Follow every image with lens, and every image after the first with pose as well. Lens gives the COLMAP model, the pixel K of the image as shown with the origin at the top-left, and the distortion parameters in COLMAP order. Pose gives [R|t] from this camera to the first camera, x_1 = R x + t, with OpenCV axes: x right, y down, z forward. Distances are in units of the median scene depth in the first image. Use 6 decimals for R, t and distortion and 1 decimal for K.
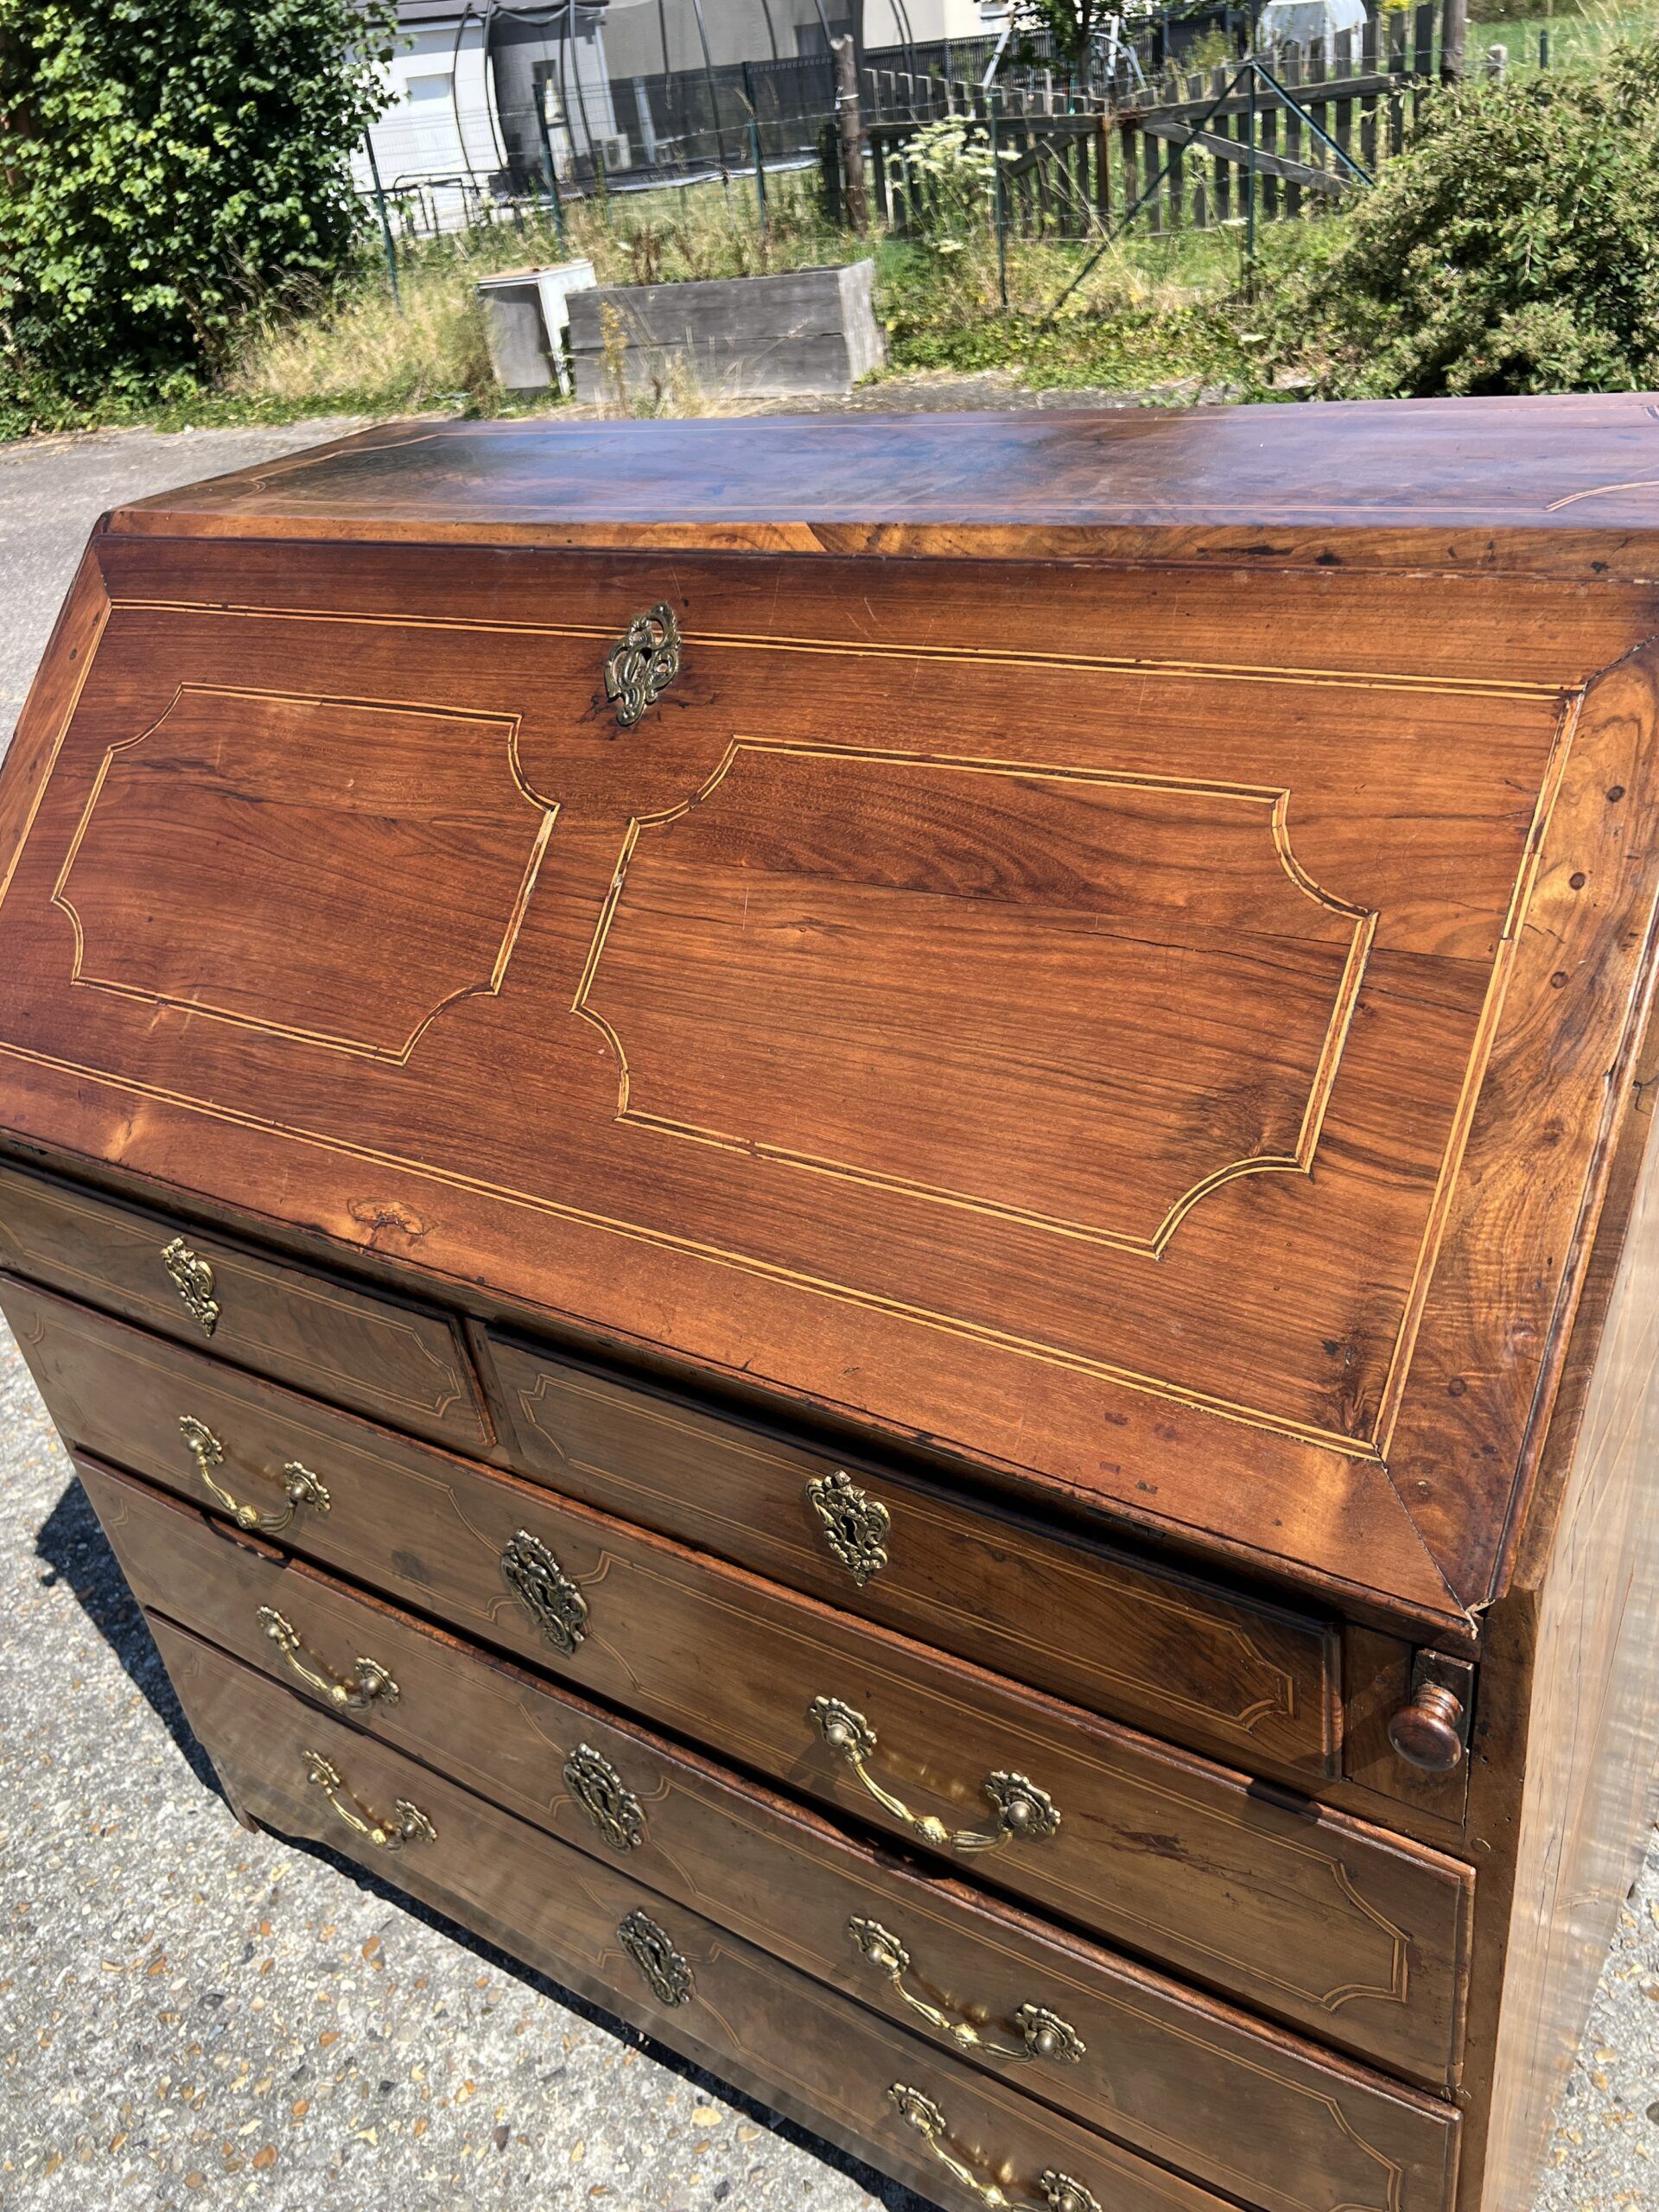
lens RADIAL K [[1744.4, 0, 842.8], [0, 1744.4, 1112.7], [0, 0, 1]] dist [0.052401, -0.063474]
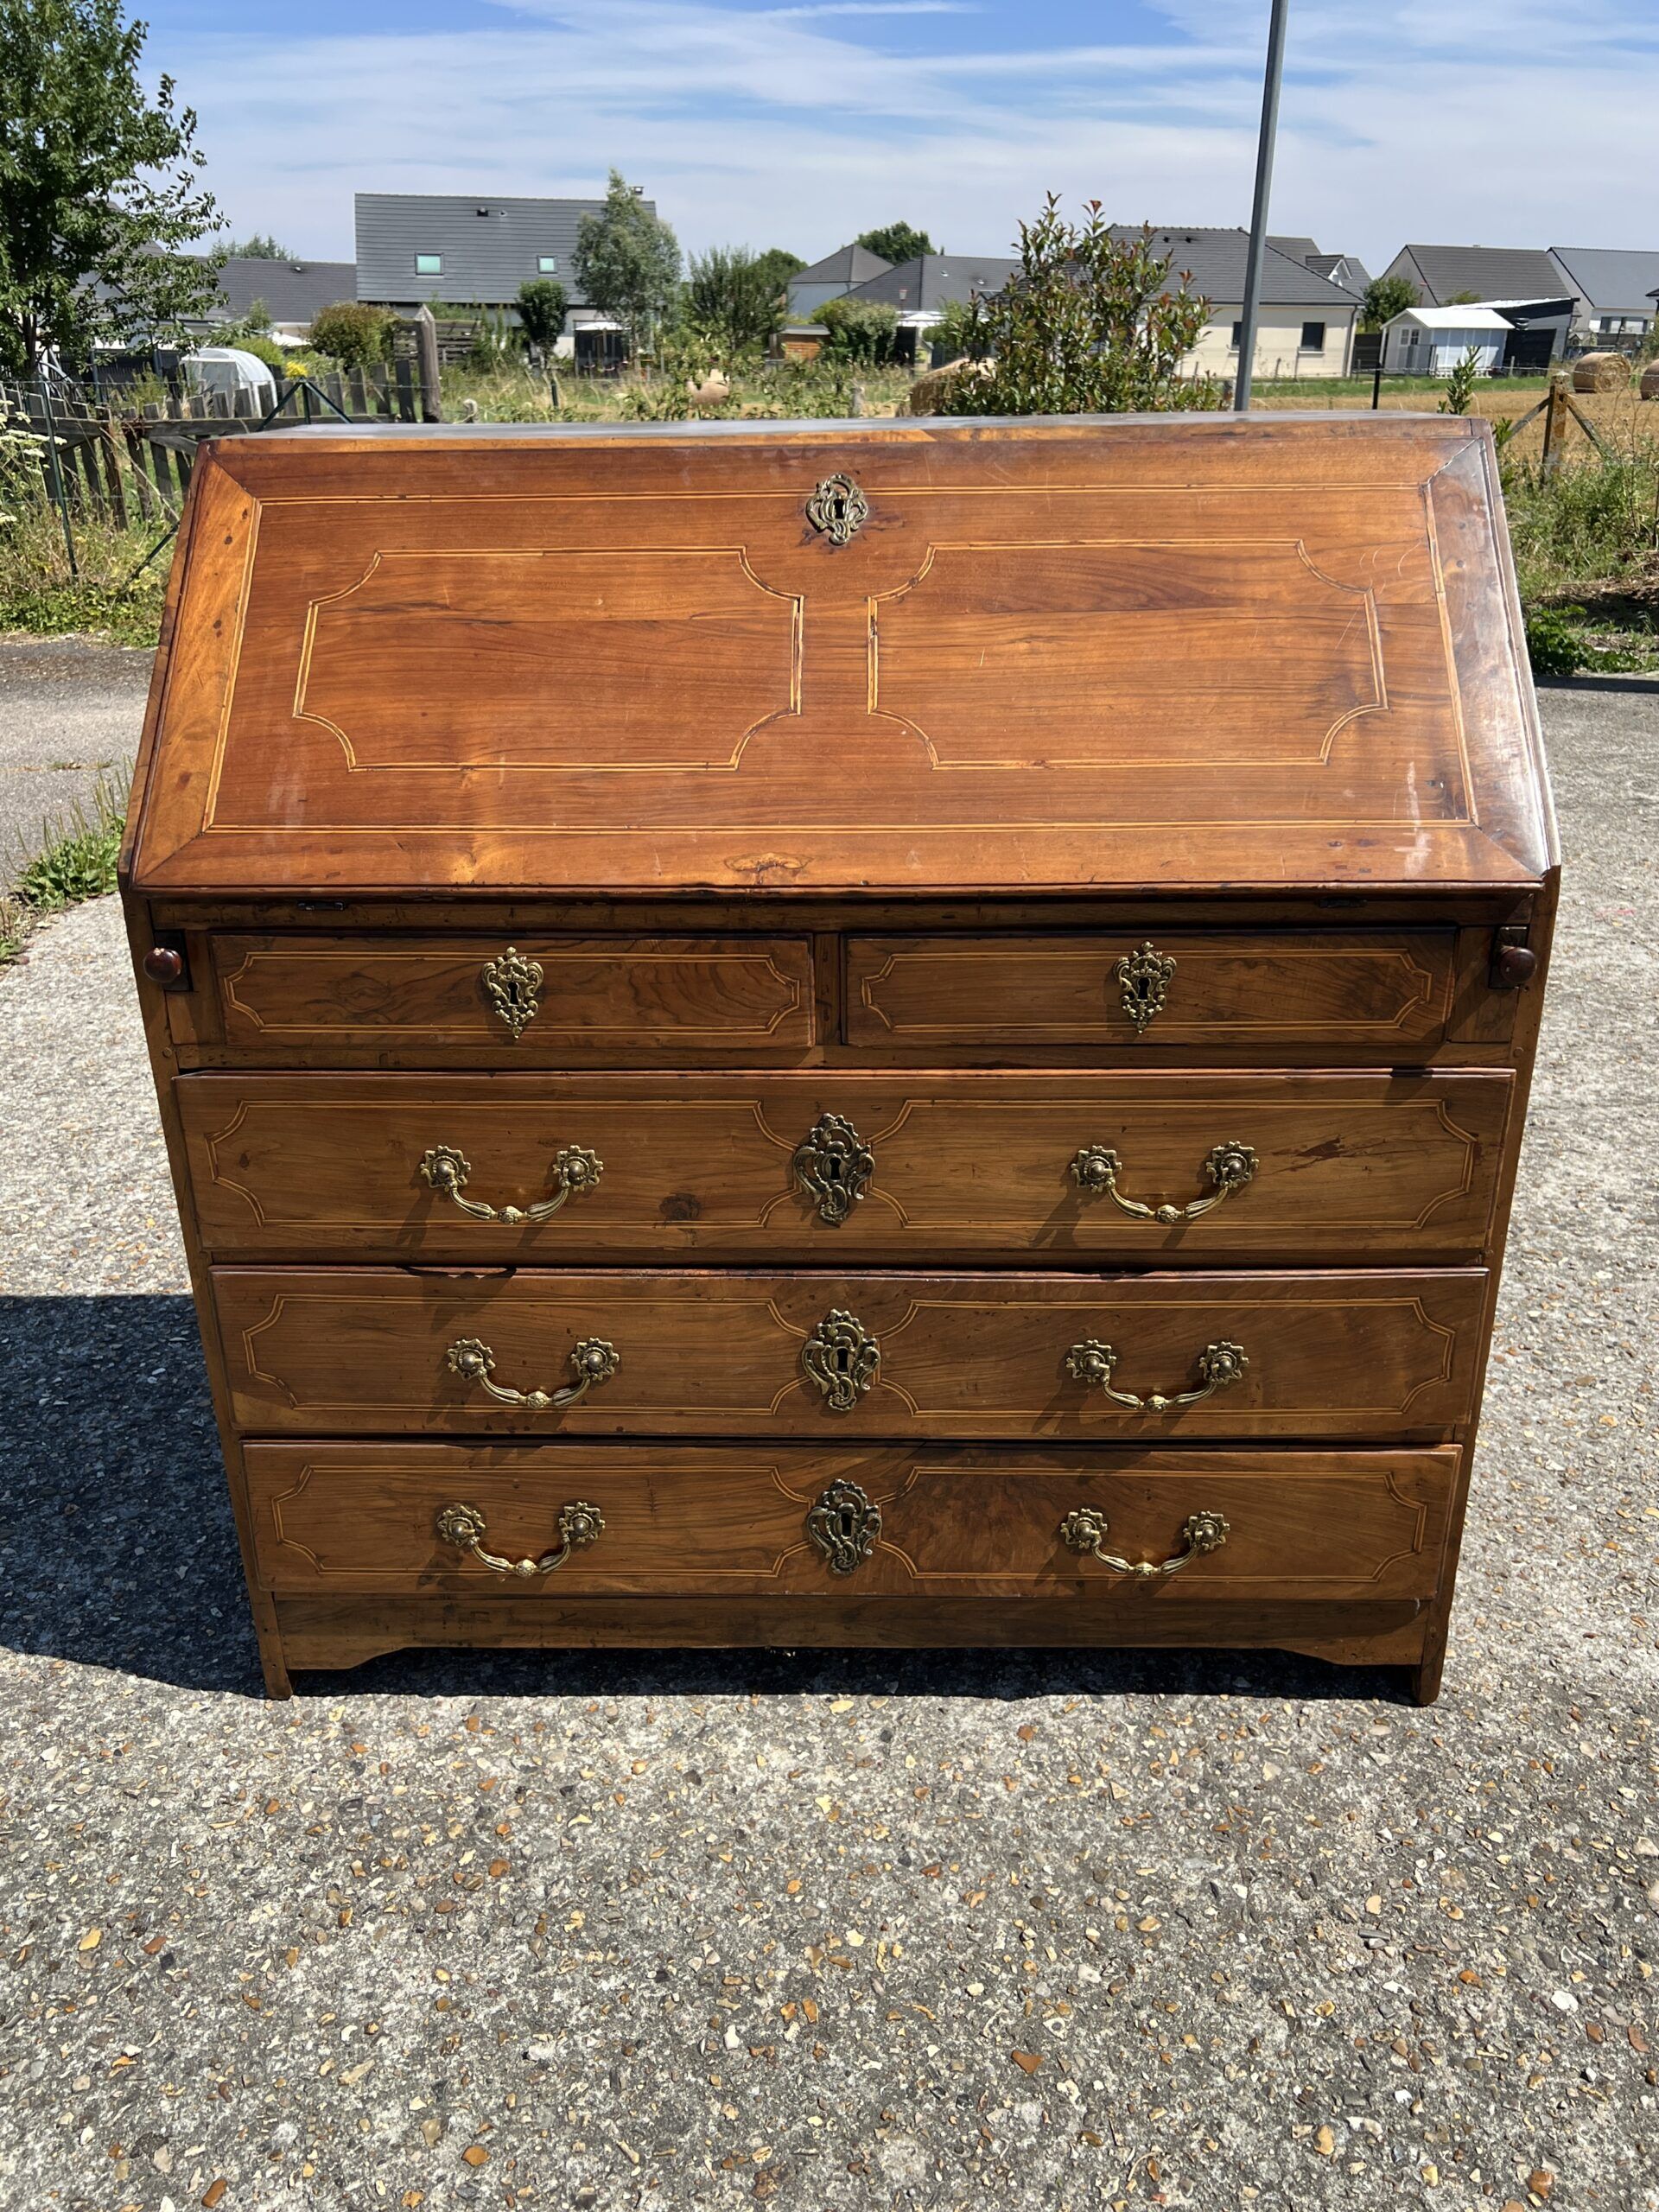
lens RADIAL K [[1744.4, 0, 821.3], [0, 1744.4, 1100.8], [0, 0, 1]] dist [0.052401, -0.063474]
pose [[0.848671, -0.098095, 0.519746, -0.713835], [0.187200, 0.974754, -0.121700, 0.313548], [-0.494686, 0.200579, 0.845608, -0.125656]]
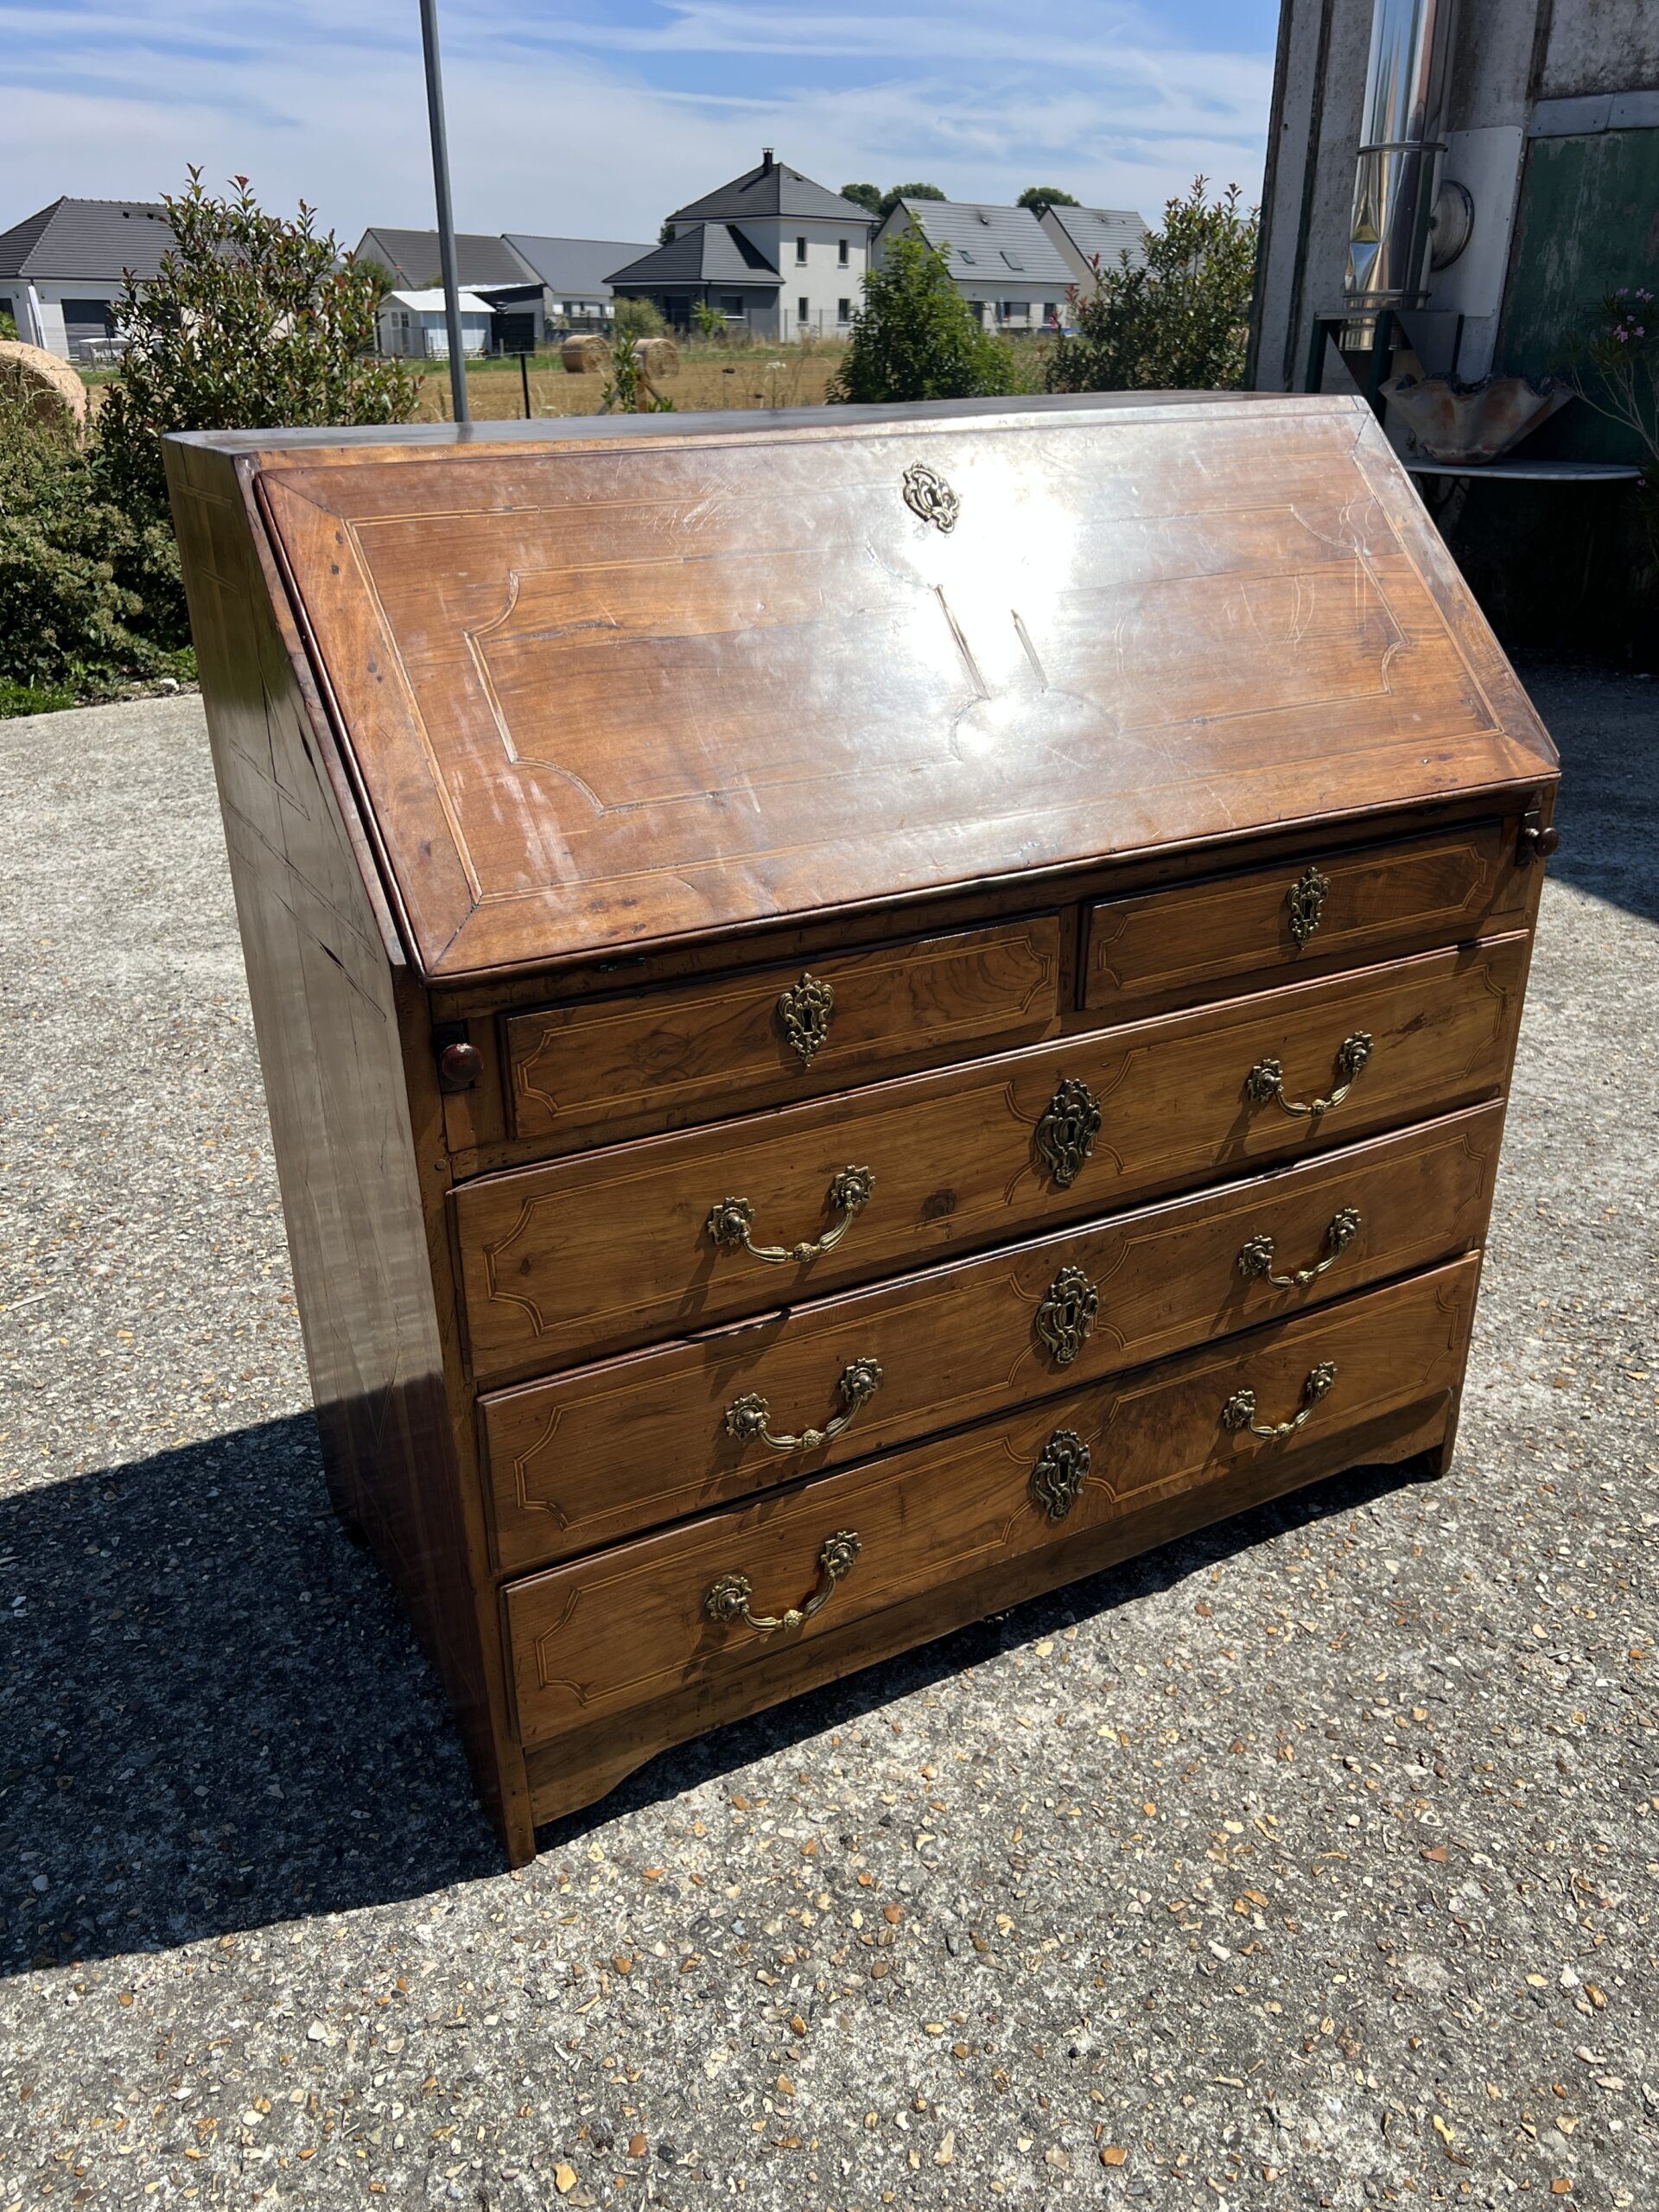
lens RADIAL K [[1744.4, 0, 830.8], [0, 1744.4, 1103.3], [0, 0, 1]] dist [0.052401, -0.063474]
pose [[0.470781, -0.250077, 0.846065, -1.178306], [0.415487, 0.908828, 0.037437, 0.097354], [-0.778290, 0.333904, 0.531763, 0.317887]]
